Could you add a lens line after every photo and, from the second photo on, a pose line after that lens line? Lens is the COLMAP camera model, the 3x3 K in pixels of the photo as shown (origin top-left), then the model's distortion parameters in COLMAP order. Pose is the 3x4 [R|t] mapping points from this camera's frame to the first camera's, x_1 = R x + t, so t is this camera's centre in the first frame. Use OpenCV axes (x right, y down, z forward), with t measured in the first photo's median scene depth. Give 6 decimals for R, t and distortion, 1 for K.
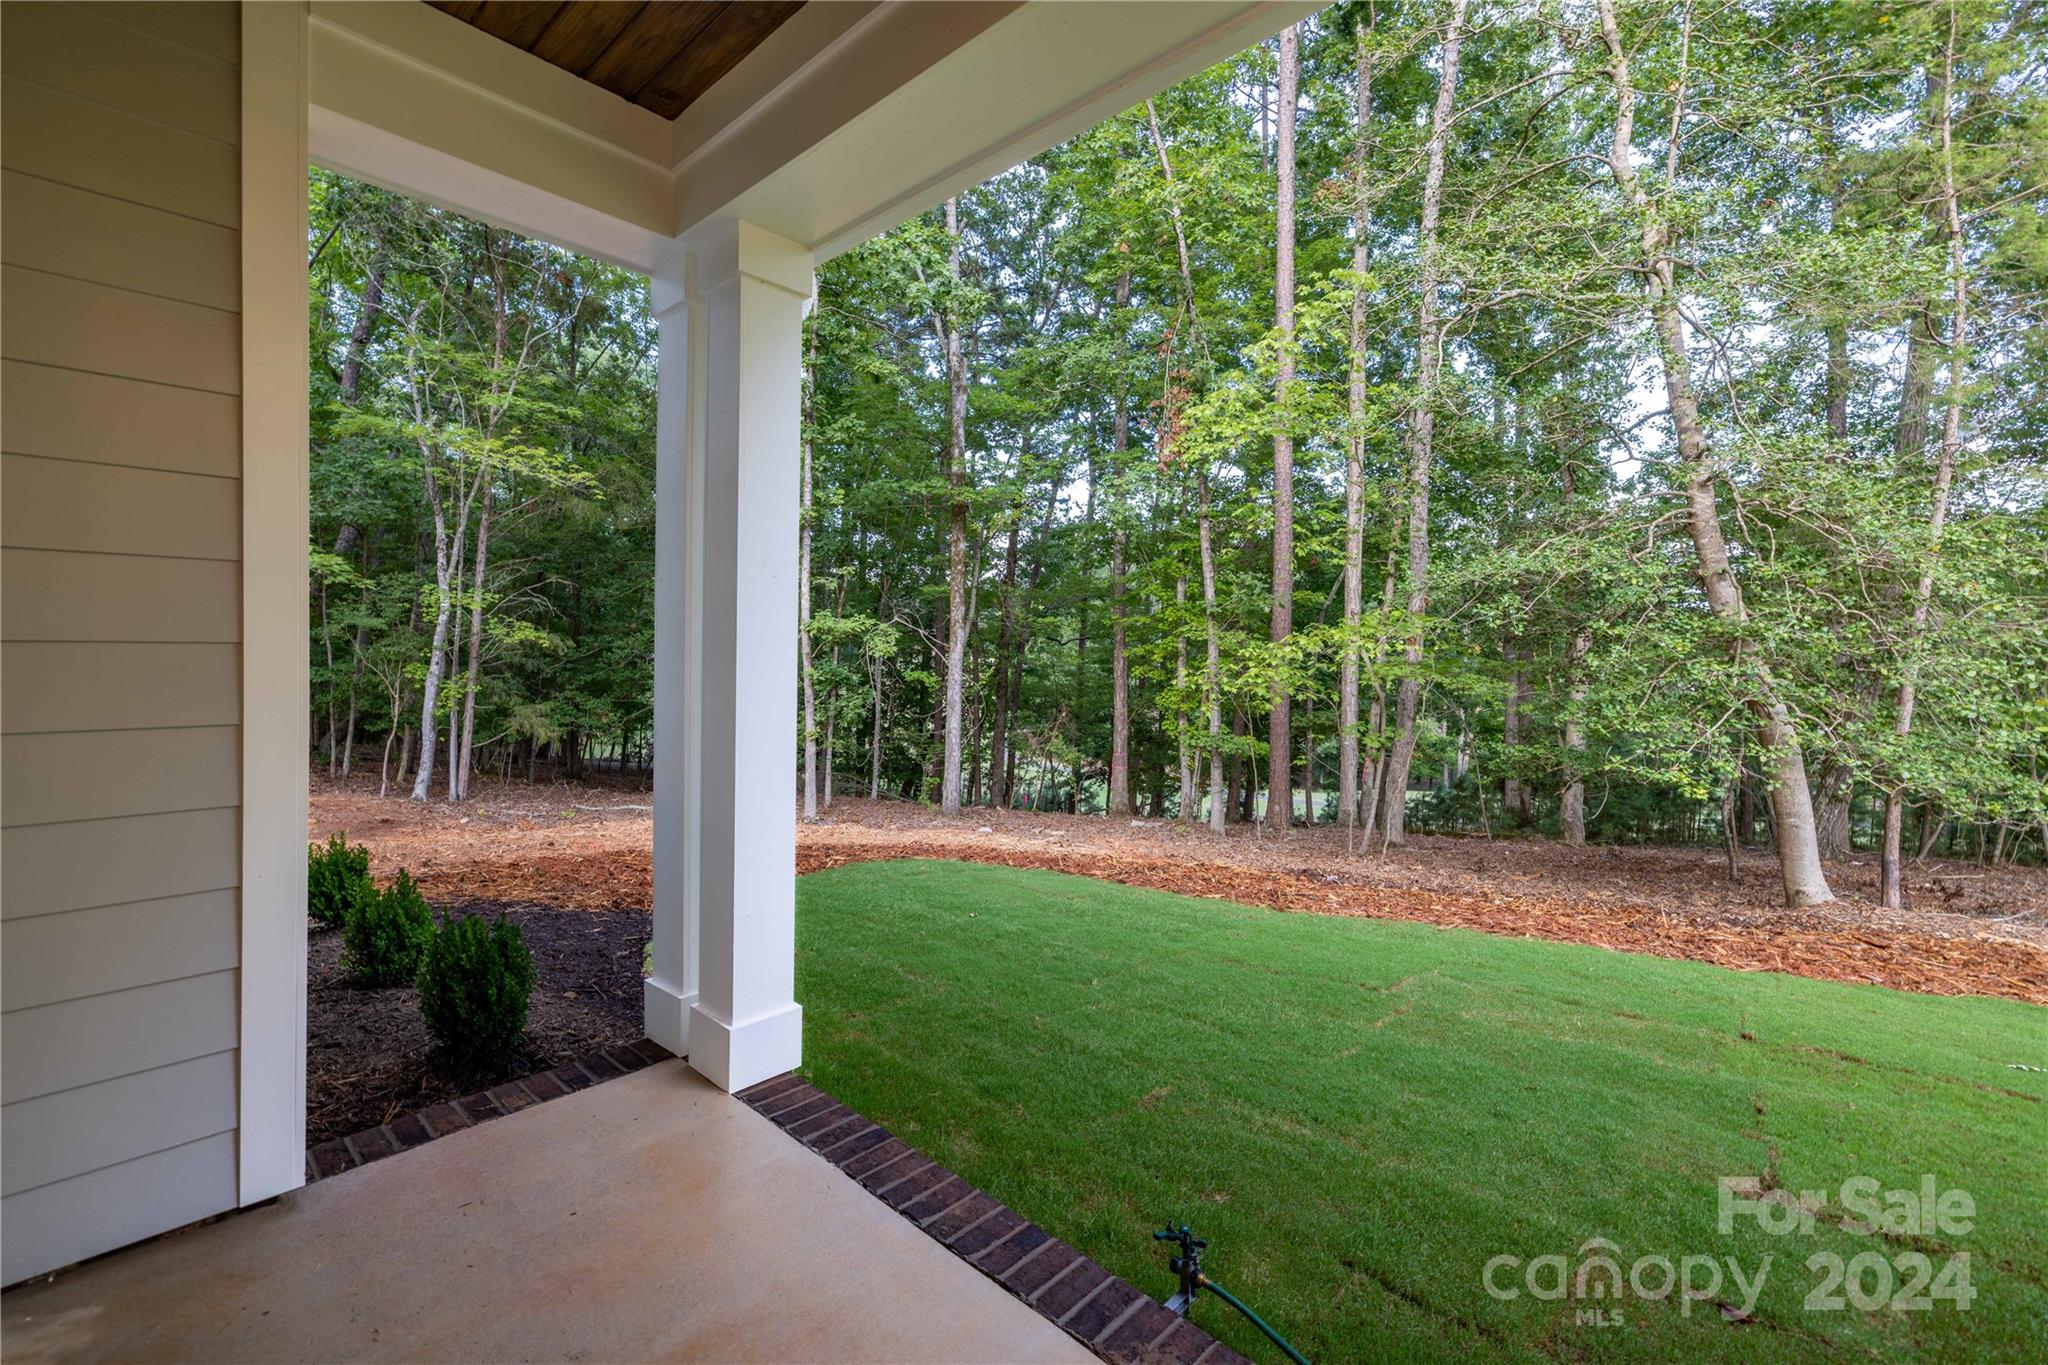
lens RADIAL K [[862.5, 0, 1028.7], [0, 862.5, 666.9], [0, 0, 1]] dist [-0.000997, 0.000186]
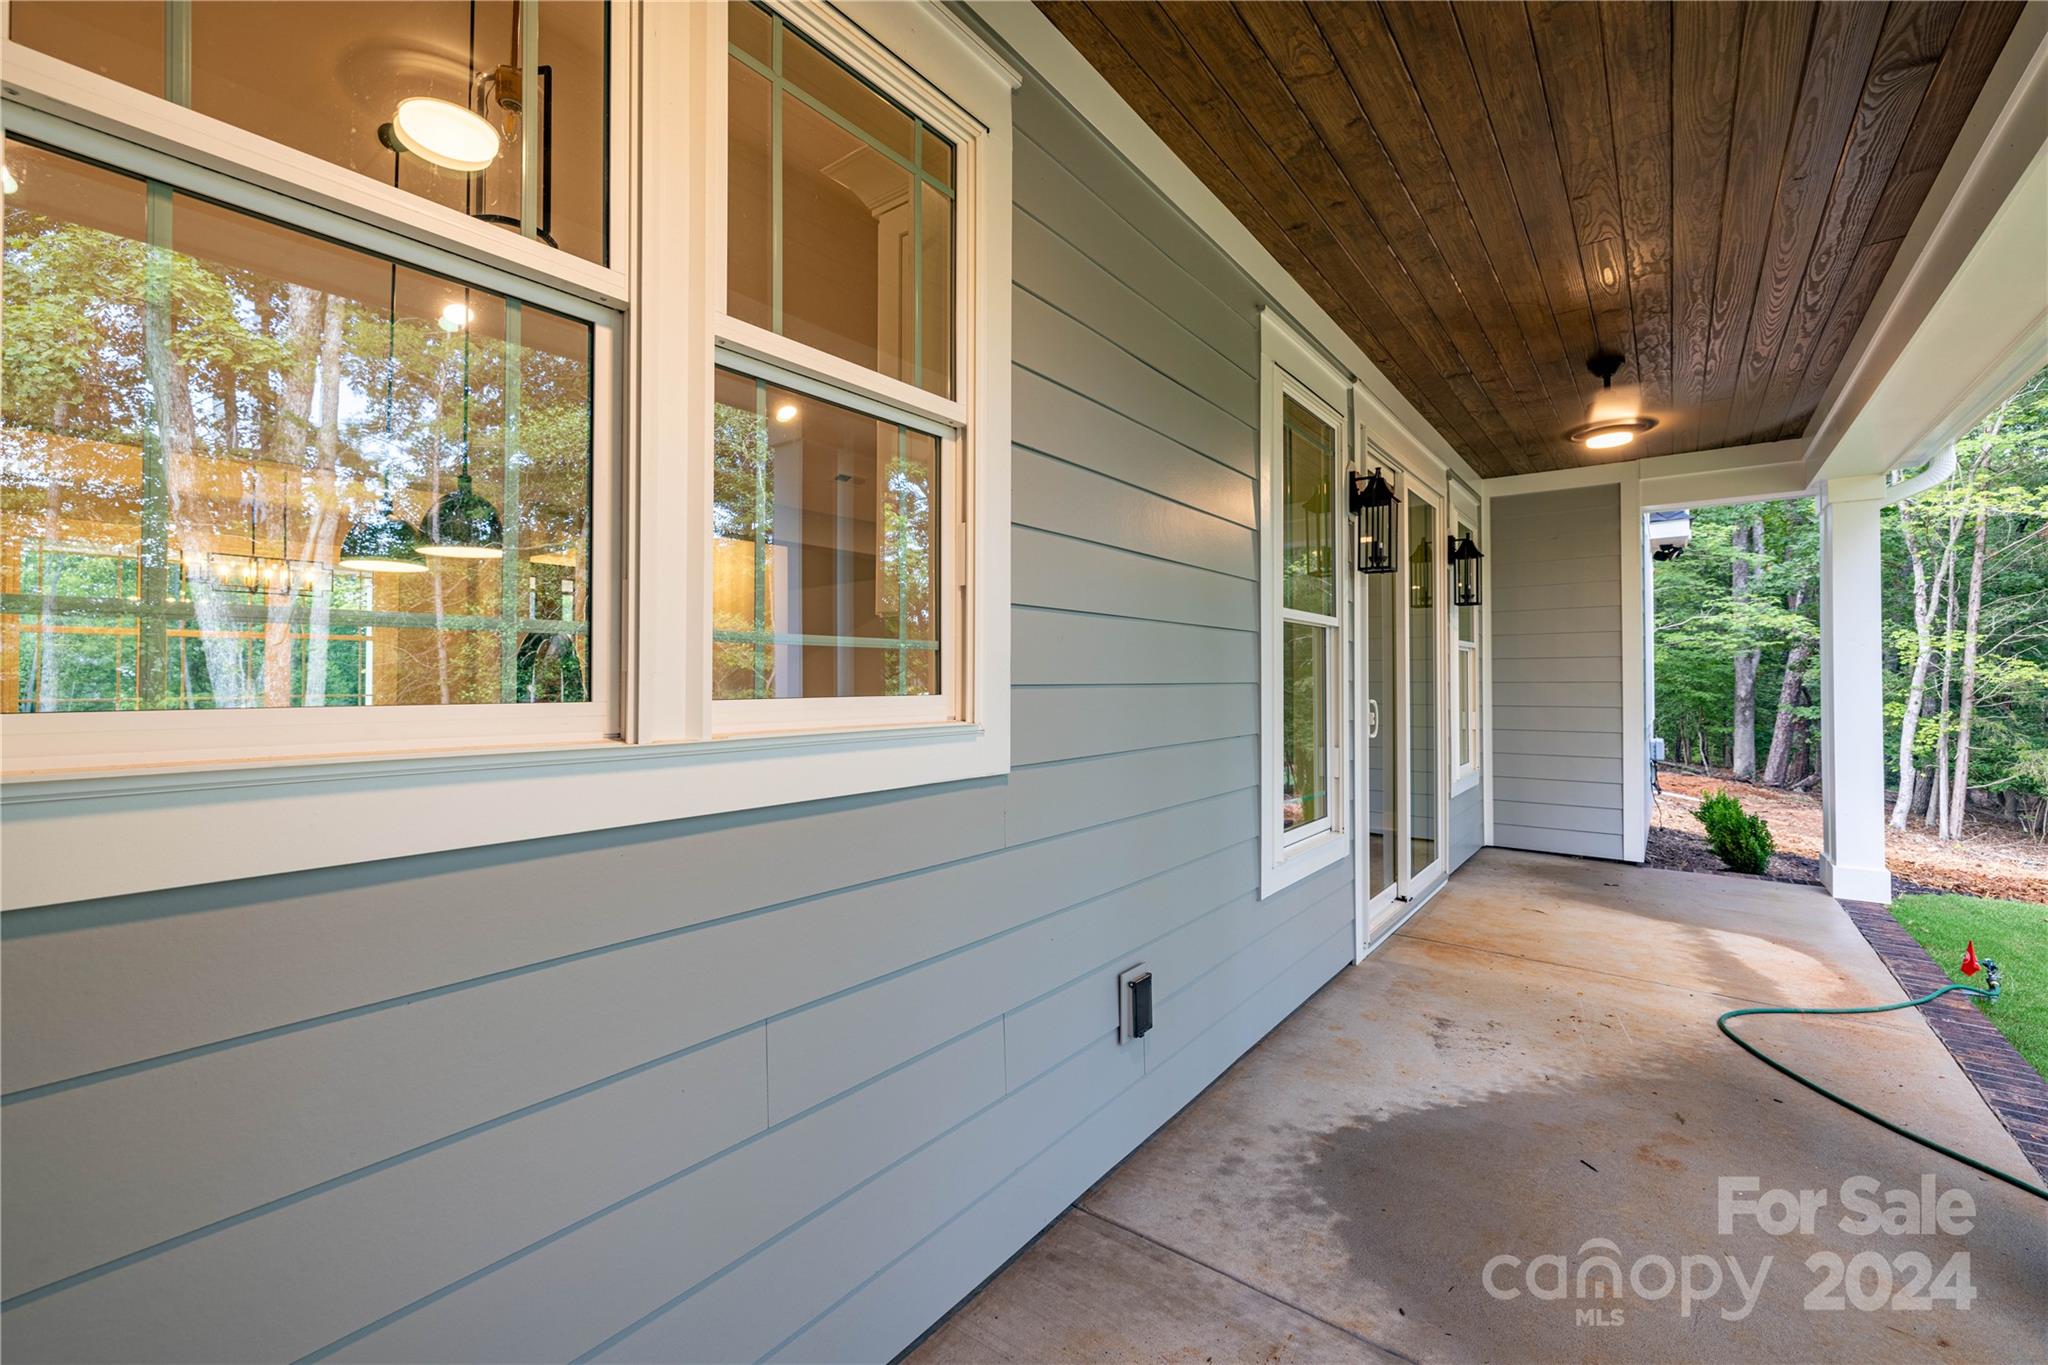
lens RADIAL K [[854.8, 0, 1004.0], [0, 854.8, 671.2], [0, 0, 1]] dist [0.000951, 0.000132]
pose [[0.079951, -0.024878, -0.996488, 0.275434], [-0.021447, 0.999414, -0.026672, 0.009404], [0.996568, 0.023504, 0.079370, -0.205057]]
